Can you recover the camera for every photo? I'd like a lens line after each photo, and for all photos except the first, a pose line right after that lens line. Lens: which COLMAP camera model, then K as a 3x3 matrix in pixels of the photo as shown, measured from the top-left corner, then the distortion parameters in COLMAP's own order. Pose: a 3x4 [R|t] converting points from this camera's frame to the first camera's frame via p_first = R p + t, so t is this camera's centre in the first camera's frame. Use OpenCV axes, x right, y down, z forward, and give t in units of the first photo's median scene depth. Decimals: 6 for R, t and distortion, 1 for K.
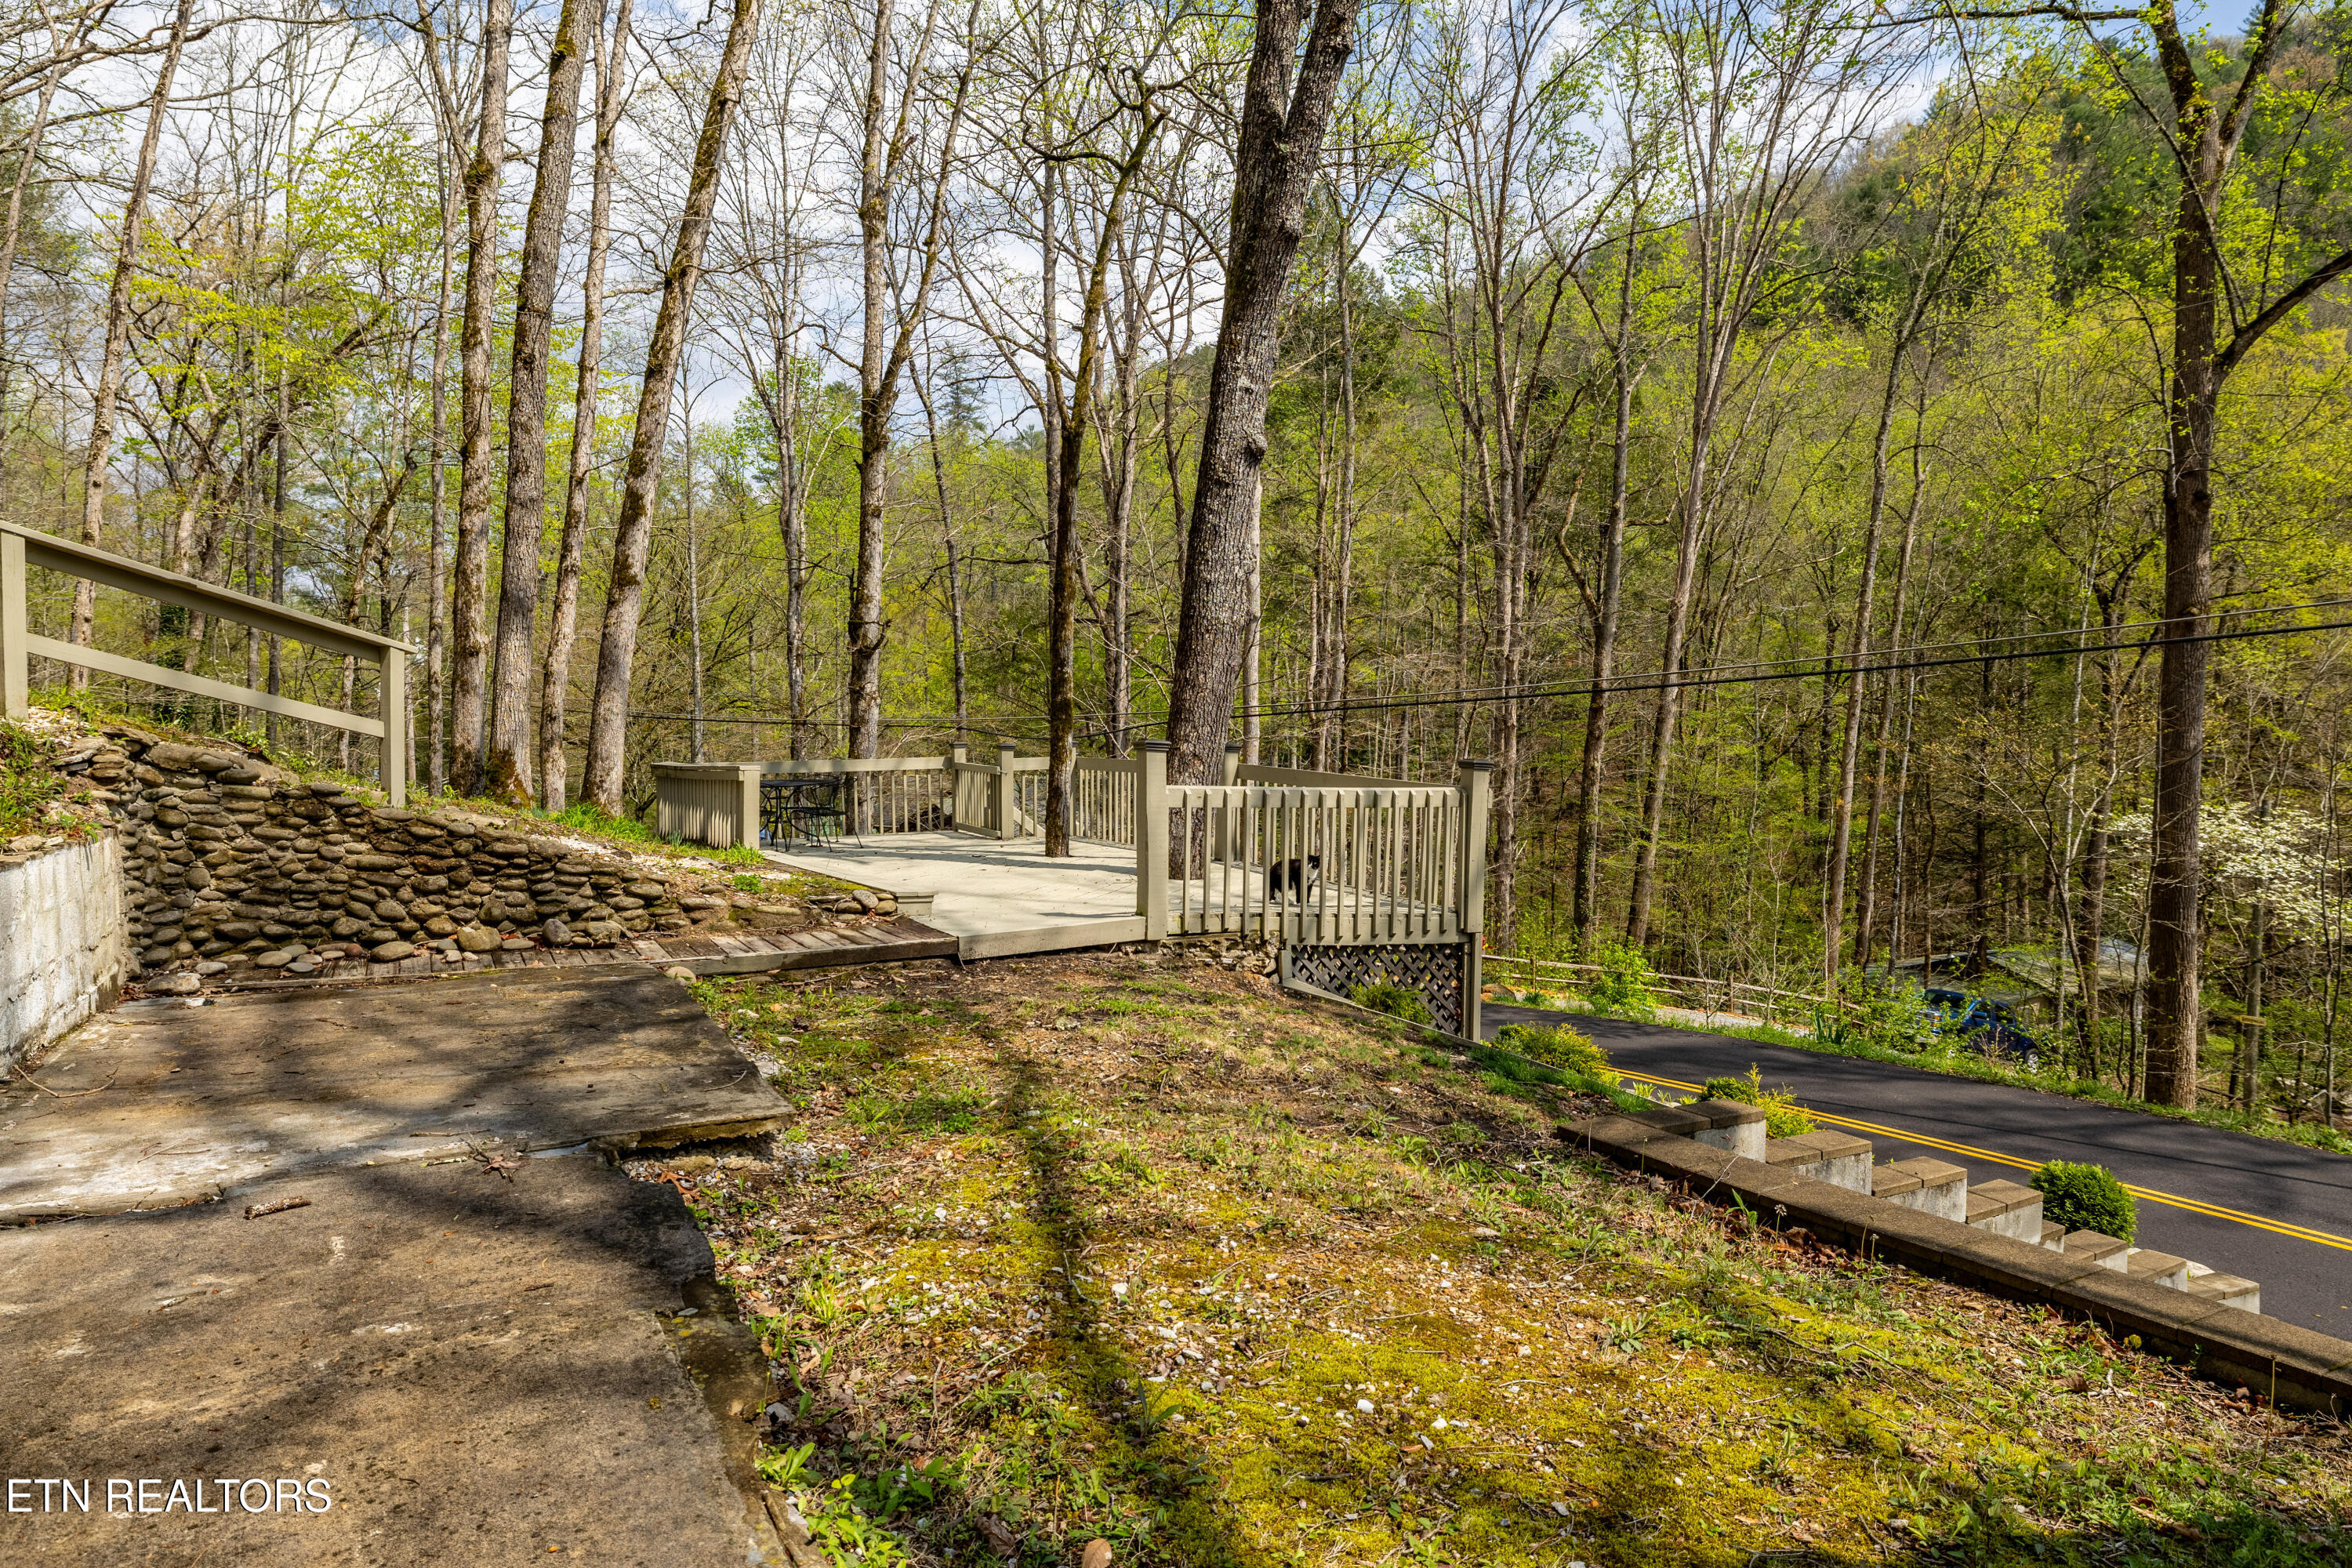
lens RADIAL K [[1226.2, 0, 1176.0], [0, 1226.2, 784.0], [0, 0, 1]] dist [-0.000345, -0.000028]
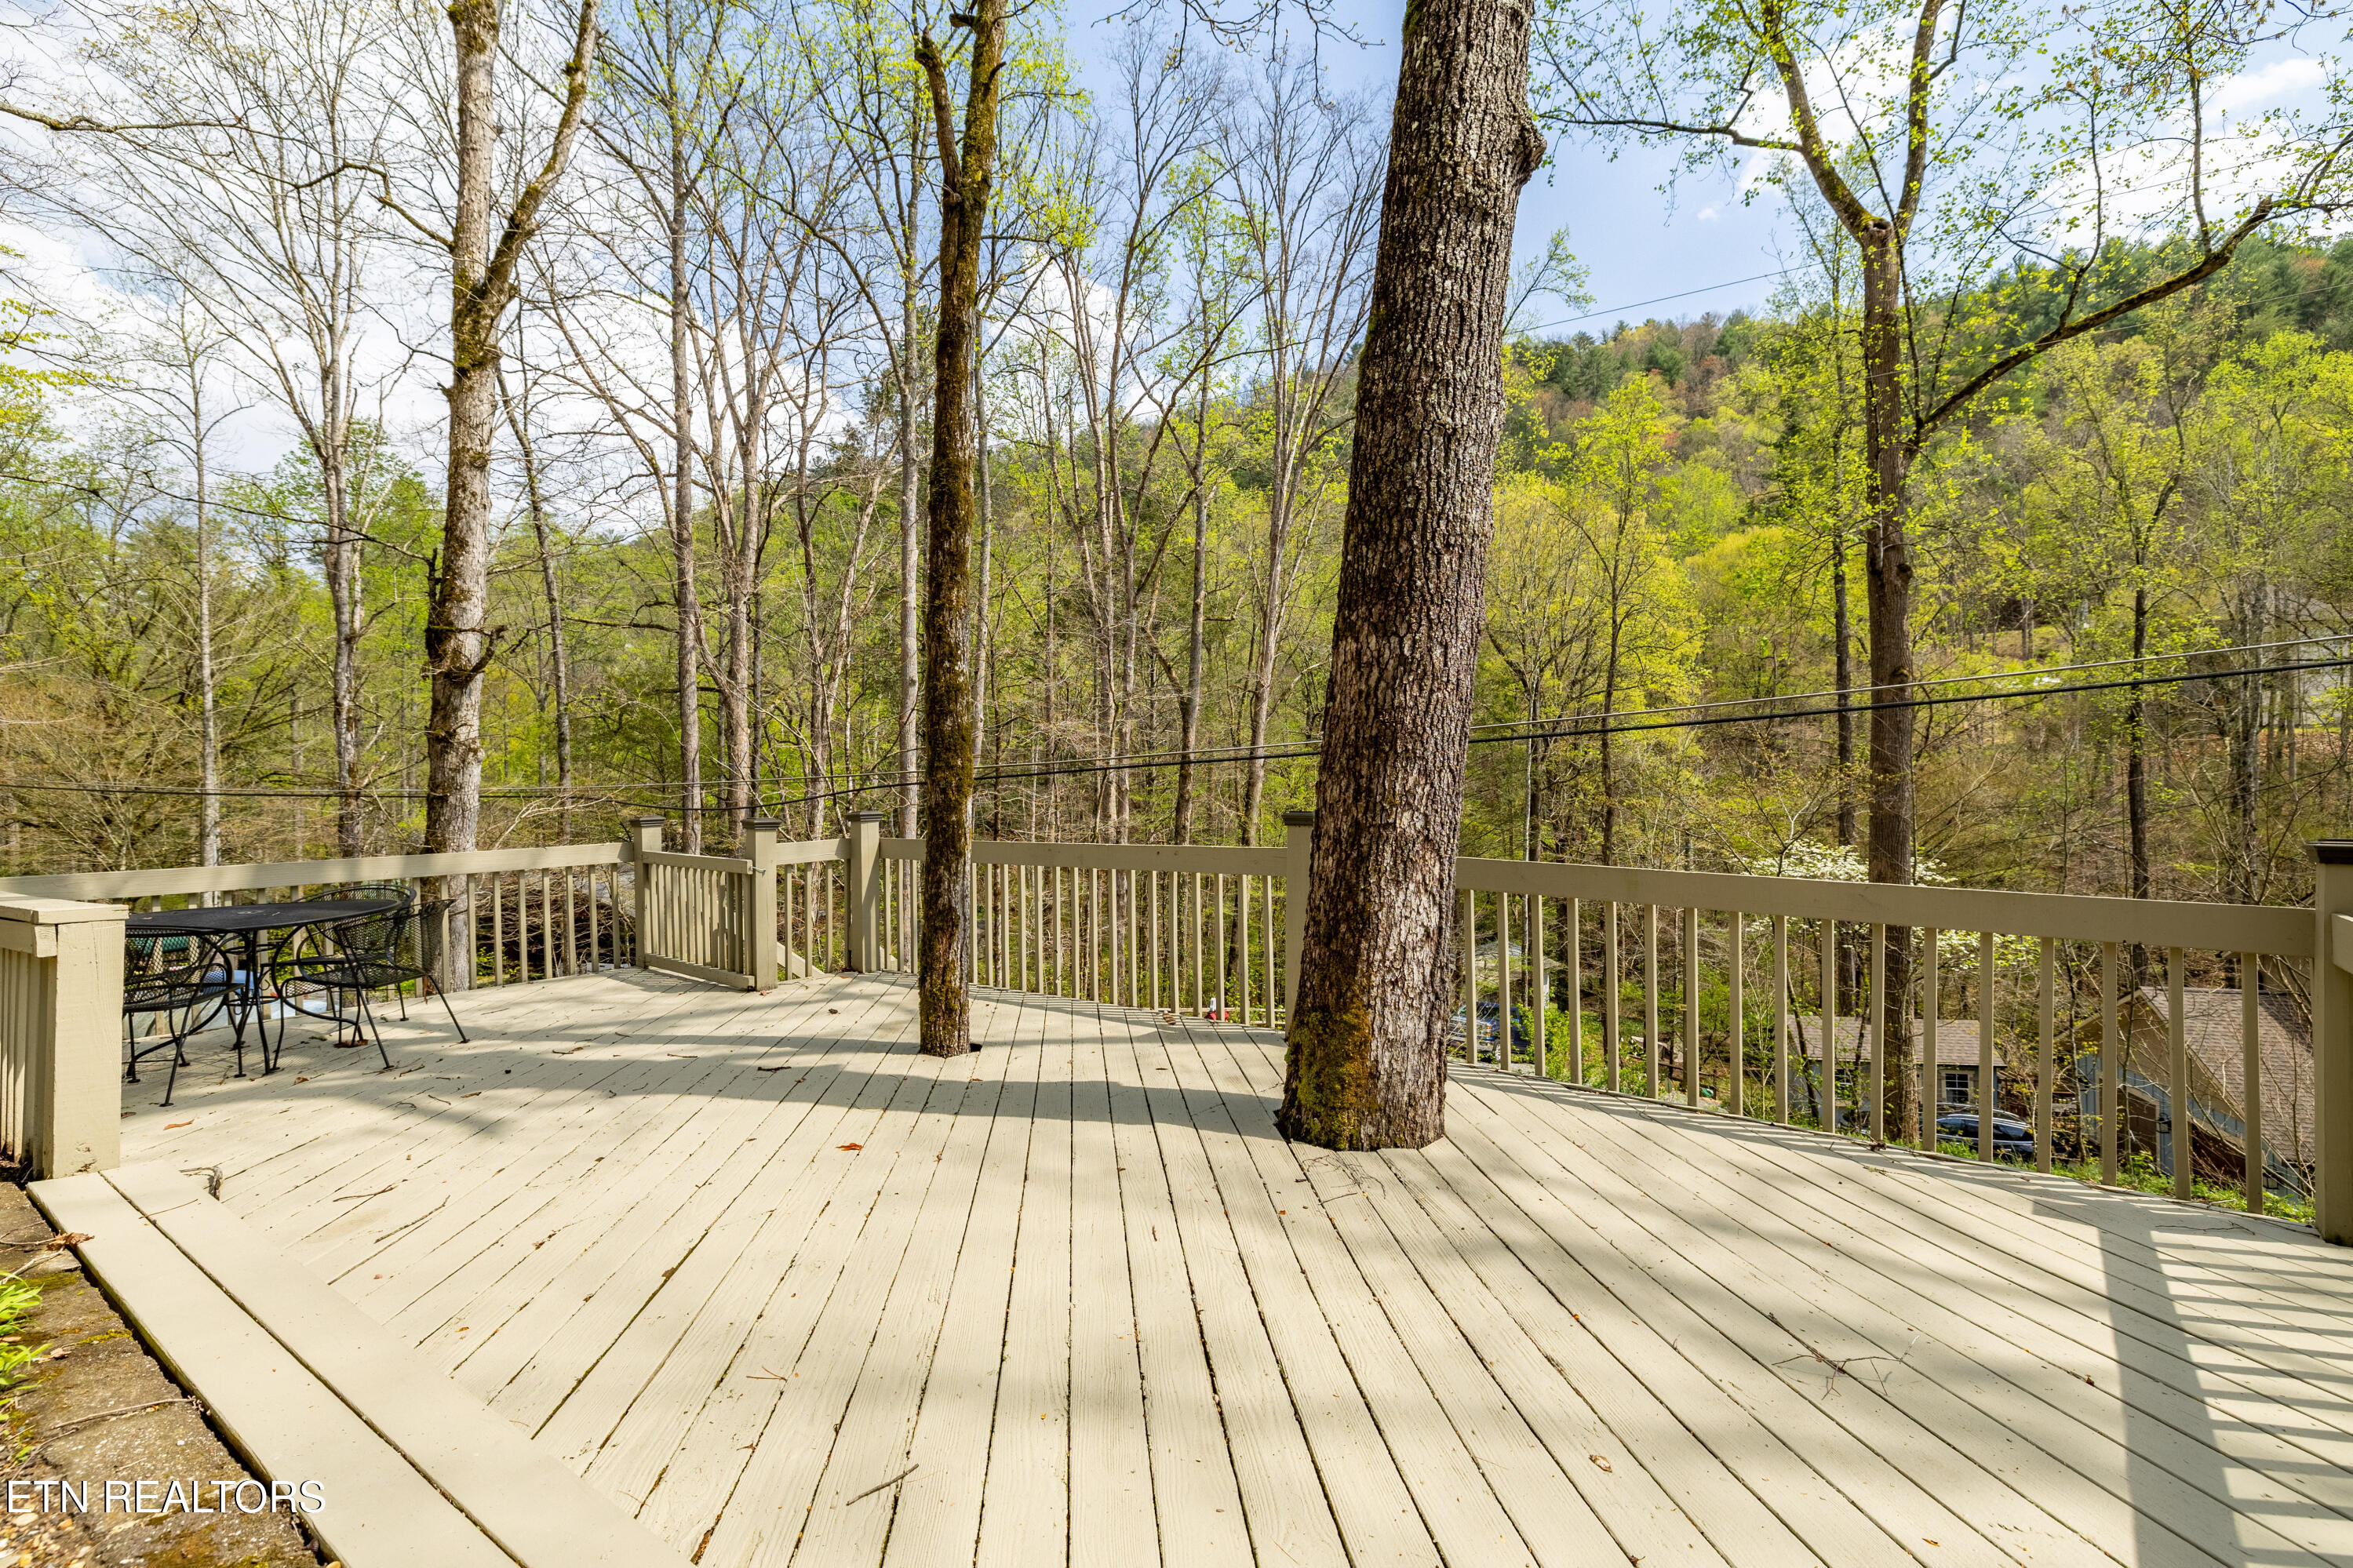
lens RADIAL K [[1067.4, 0, 1176.5], [0, 1067.4, 784.0], [0, 0, 1]] dist [0.000258, -0.000282]
pose [[0.936370, -0.009489, 0.350885, -0.099062], [0.029028, 0.998304, -0.050465, -0.013709], [-0.349811, 0.057439, 0.935058, 0.355730]]
